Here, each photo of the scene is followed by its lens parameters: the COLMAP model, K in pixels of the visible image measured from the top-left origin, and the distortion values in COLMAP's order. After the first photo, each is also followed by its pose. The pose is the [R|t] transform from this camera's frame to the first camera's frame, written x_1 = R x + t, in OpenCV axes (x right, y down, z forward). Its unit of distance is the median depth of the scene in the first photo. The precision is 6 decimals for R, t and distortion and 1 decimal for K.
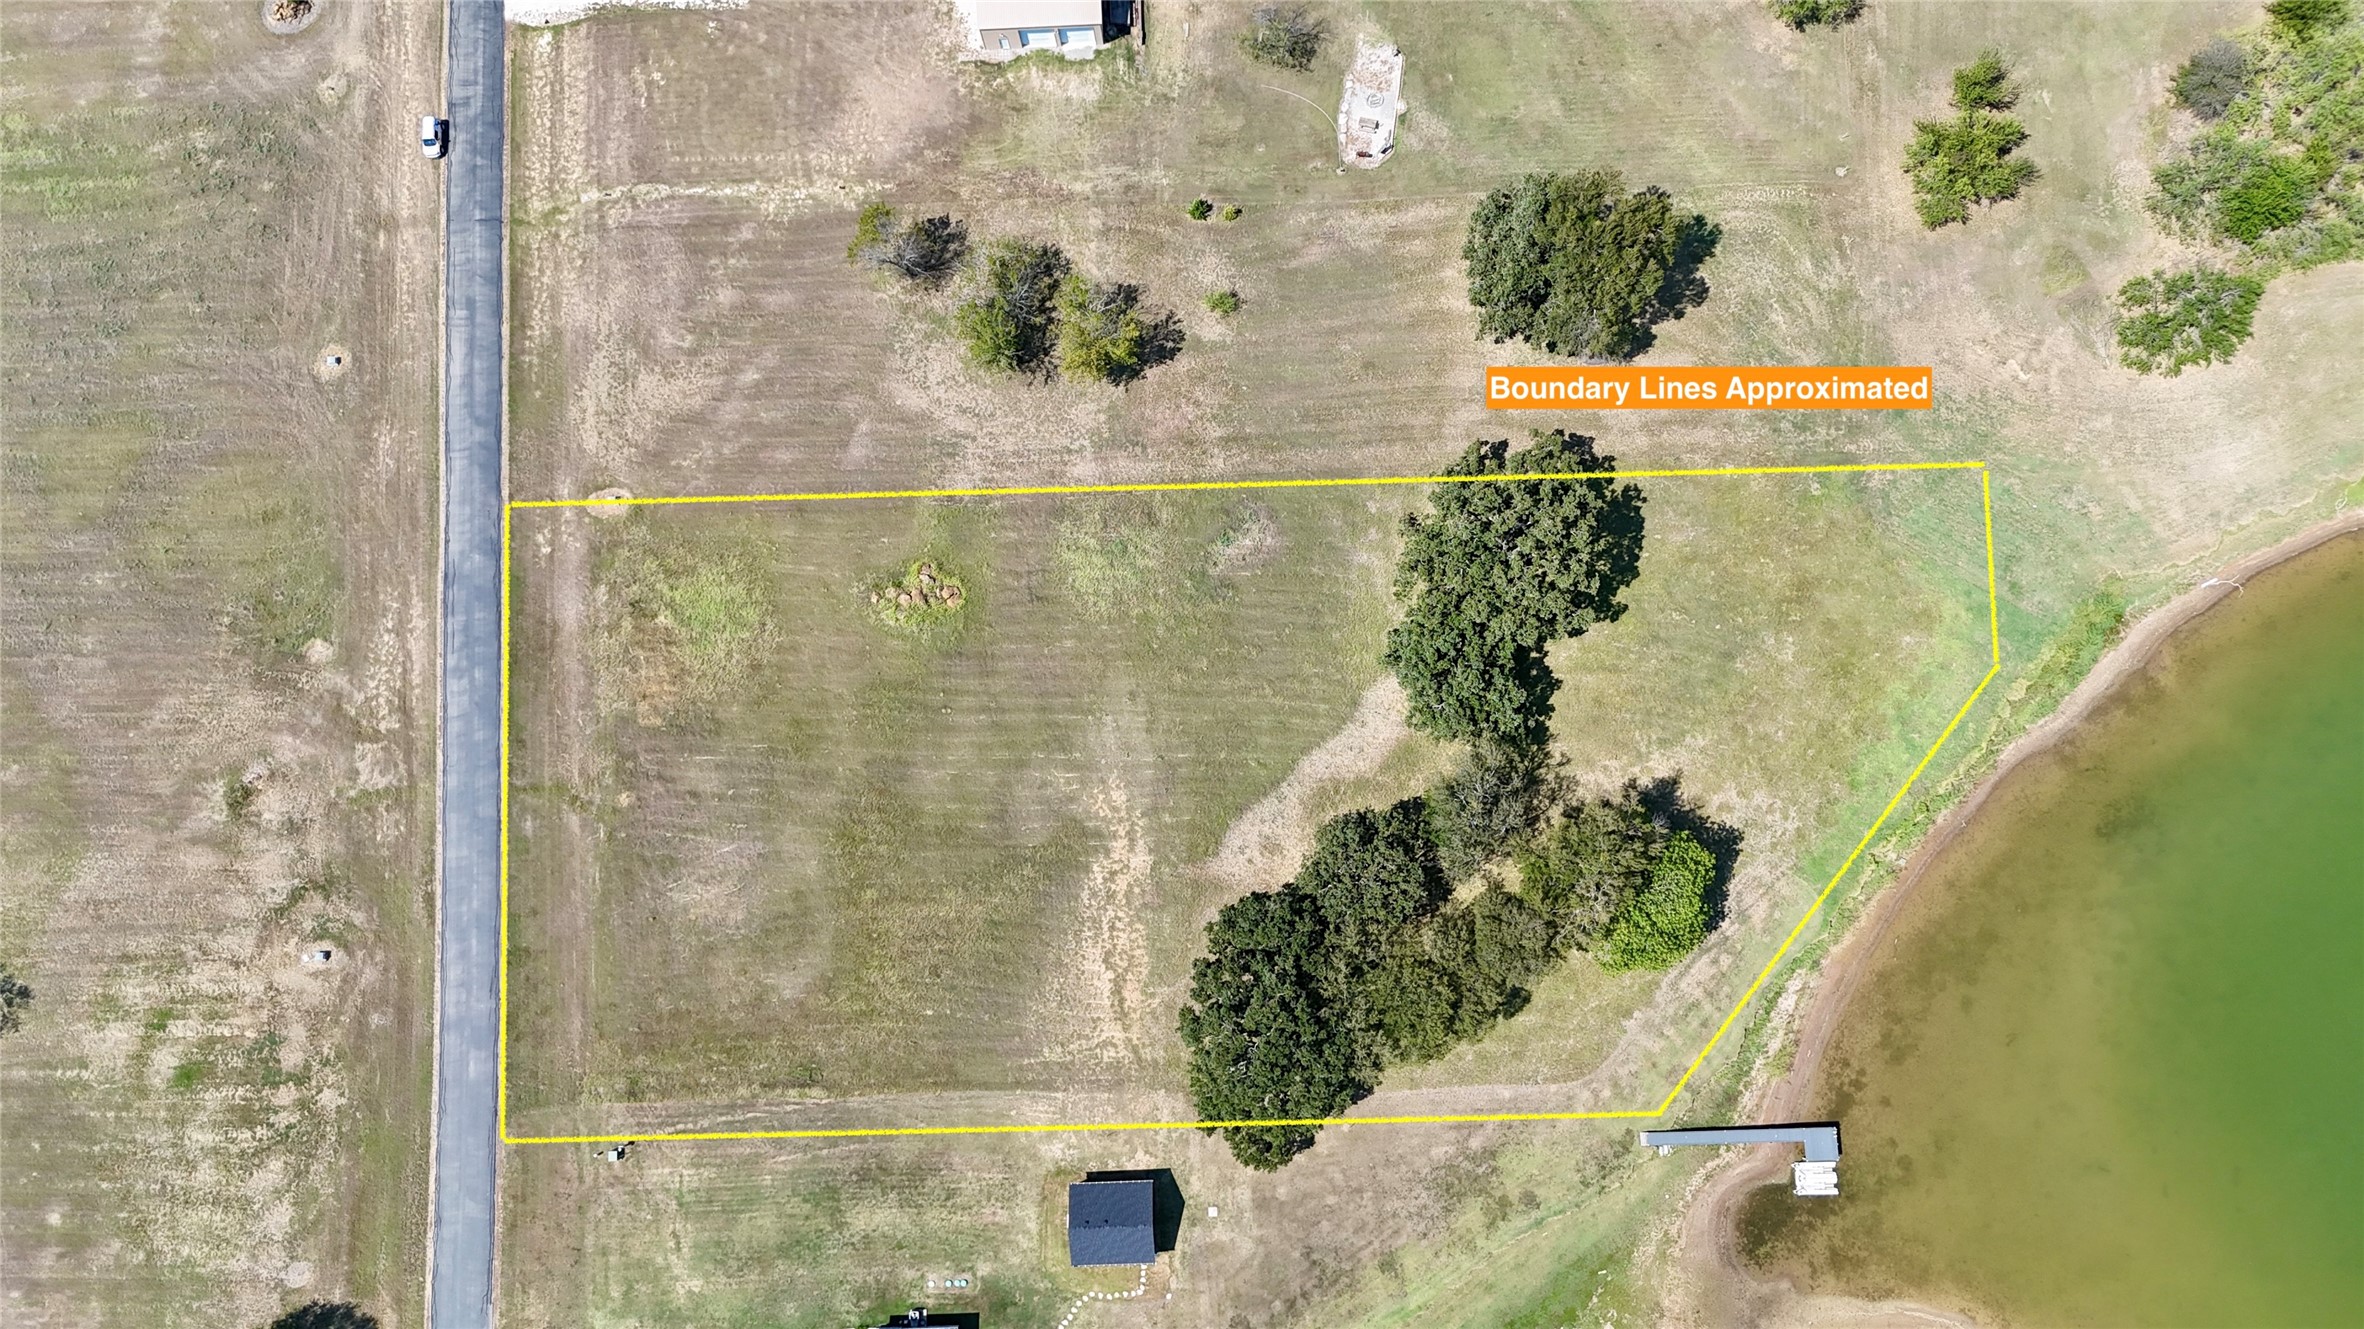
lens RADIAL K [[1743.6, 0, 1179.4], [0, 1743.6, 665.5], [0, 0, 1]] dist [0.069866, -0.067706]
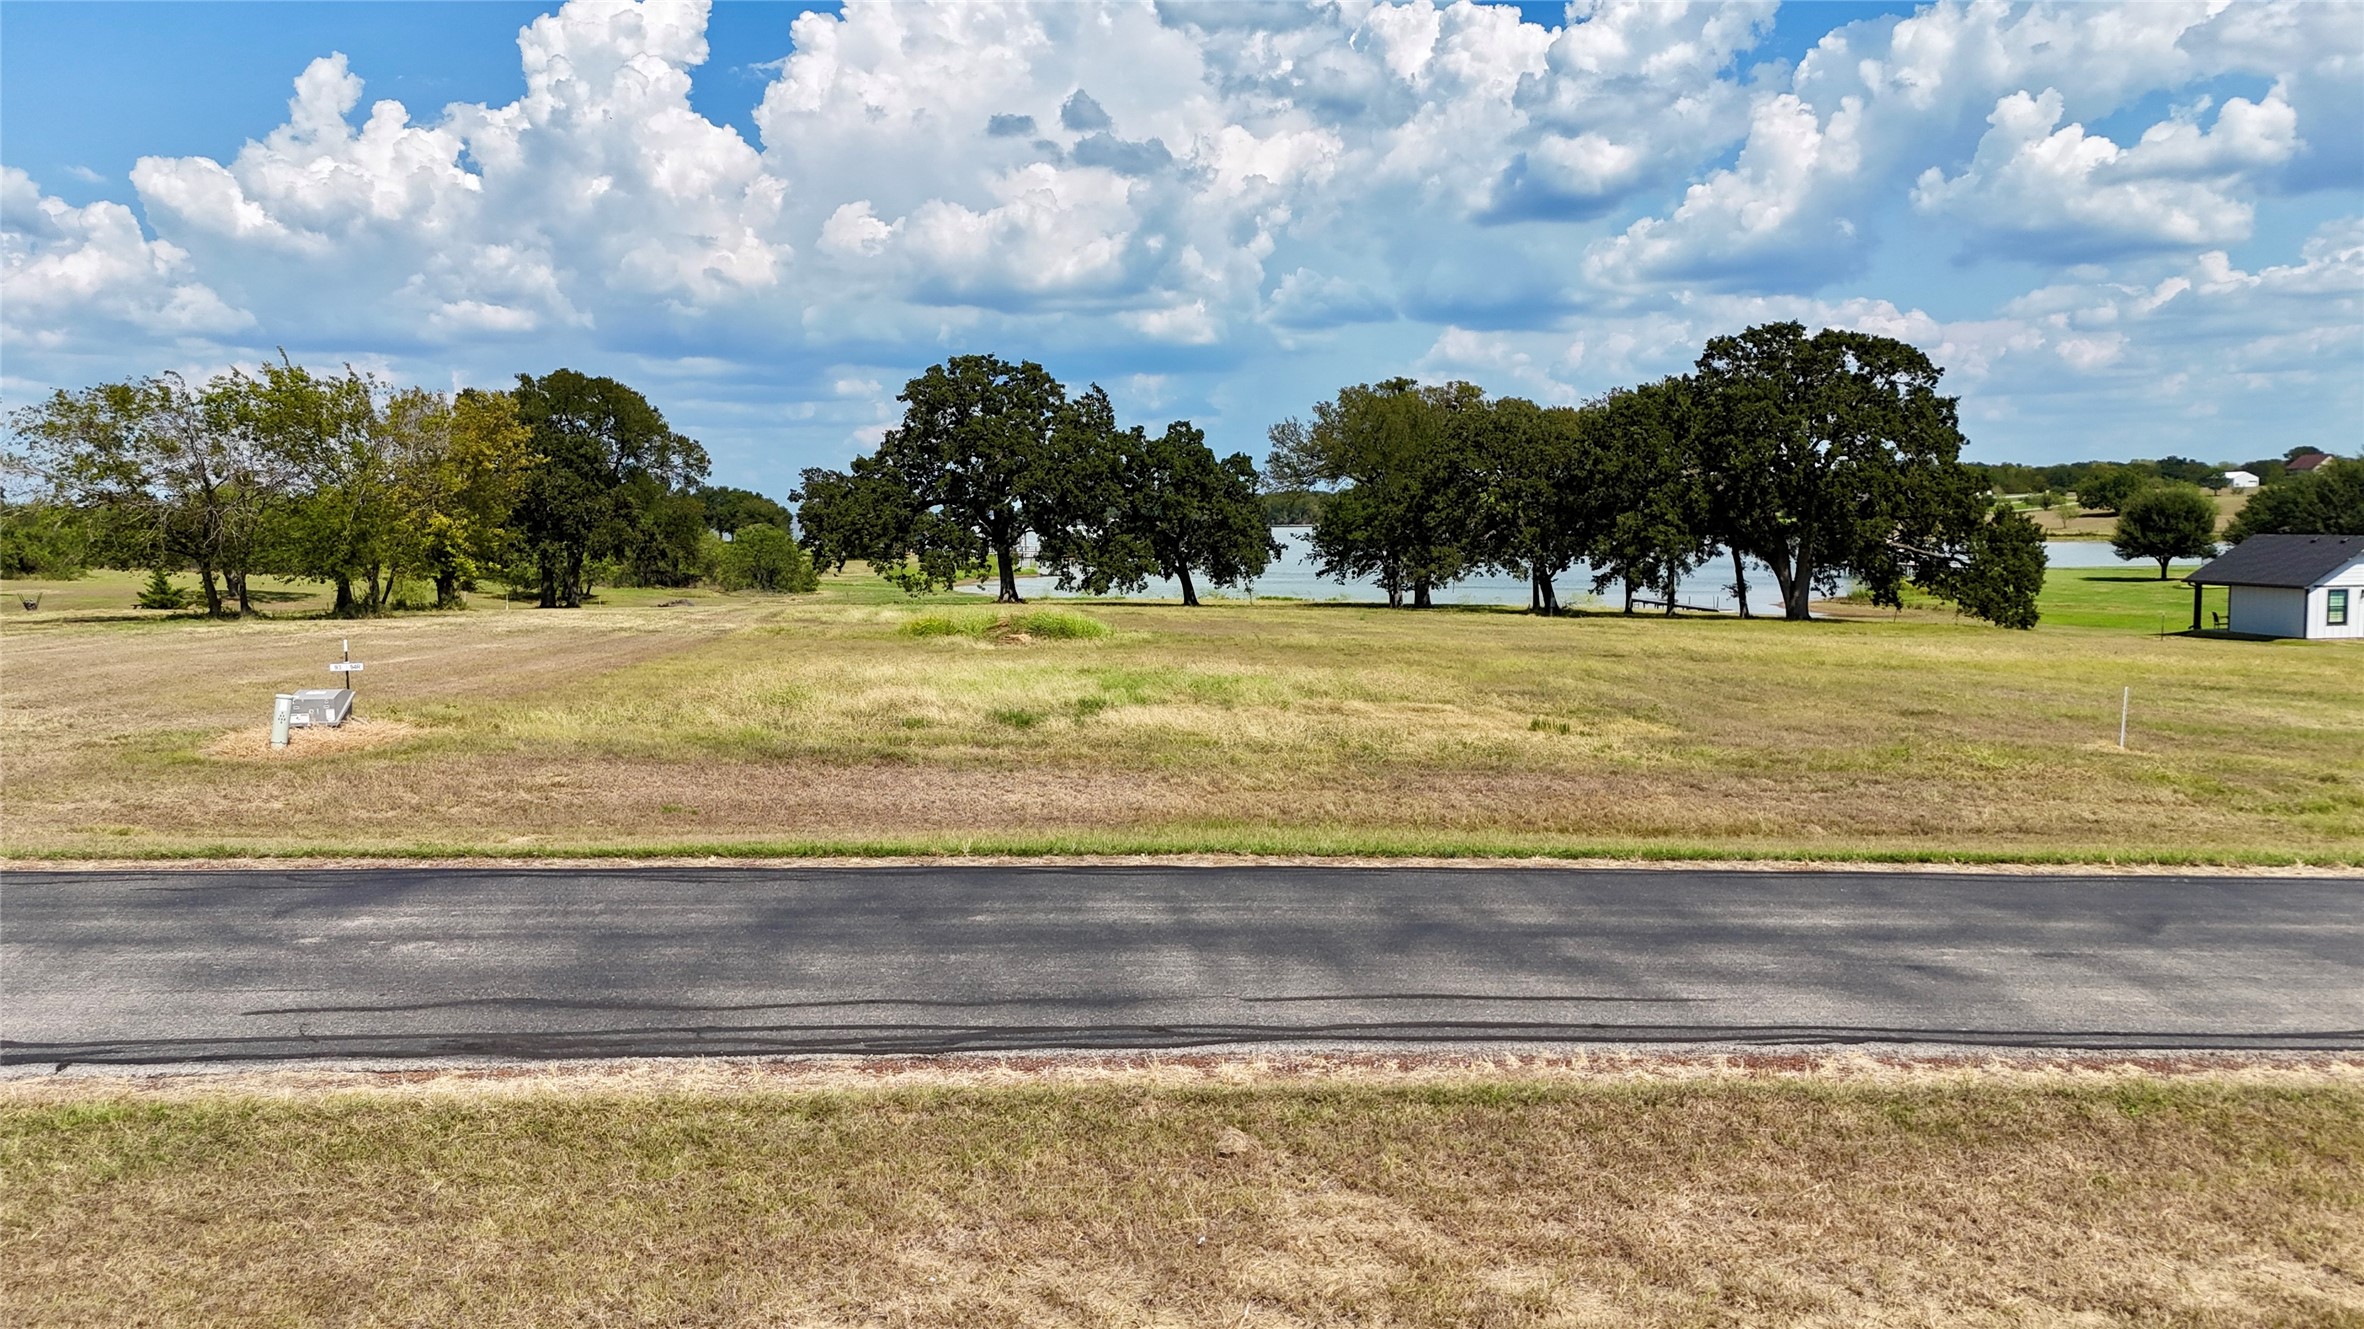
lens RADIAL K [[1743.6, 0, 1178.0], [0, 1743.6, 652.0], [0, 0, 1]] dist [0.069866, -0.067706]
pose [[-0.076802, -0.026223, 0.996701, -0.499202], [0.988454, 0.128951, 0.079559, -0.035675], [-0.130612, 0.991304, 0.016016, 1.024946]]
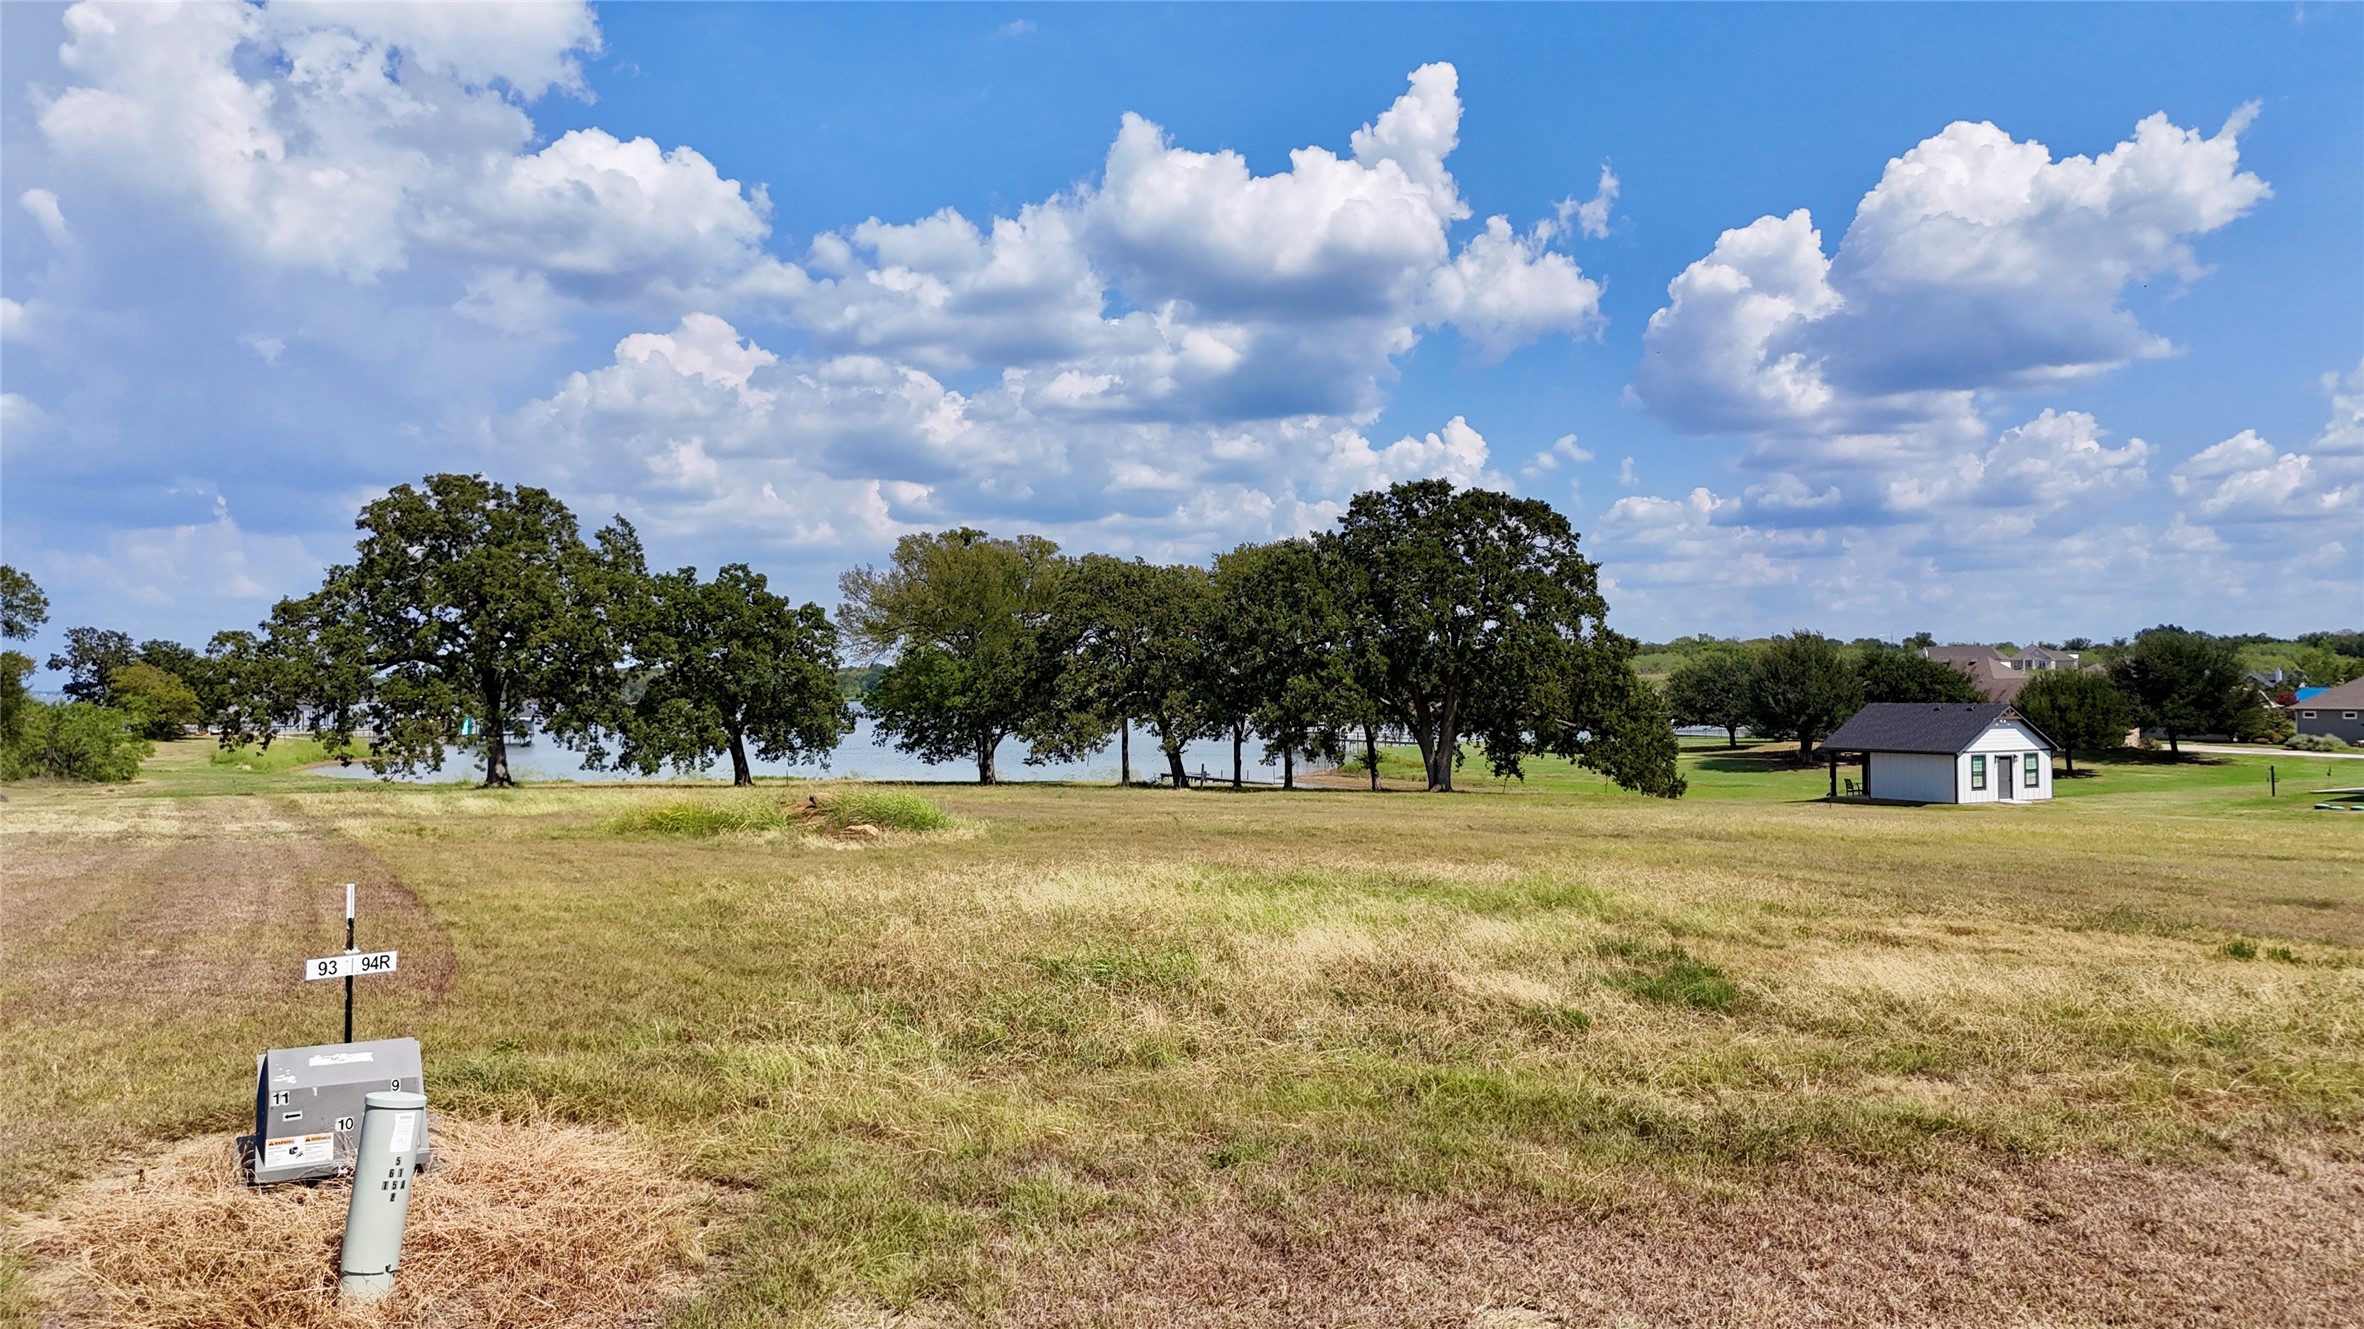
lens RADIAL K [[1743.6, 0, 1224.4], [0, 1743.6, 614.8], [0, 0, 1]] dist [0.069866, -0.067706]
pose [[-0.453383, 0.092968, 0.886454, -0.392430], [0.885417, 0.161210, 0.435945, -0.094539], [-0.102377, 0.982532, -0.155405, 1.034083]]
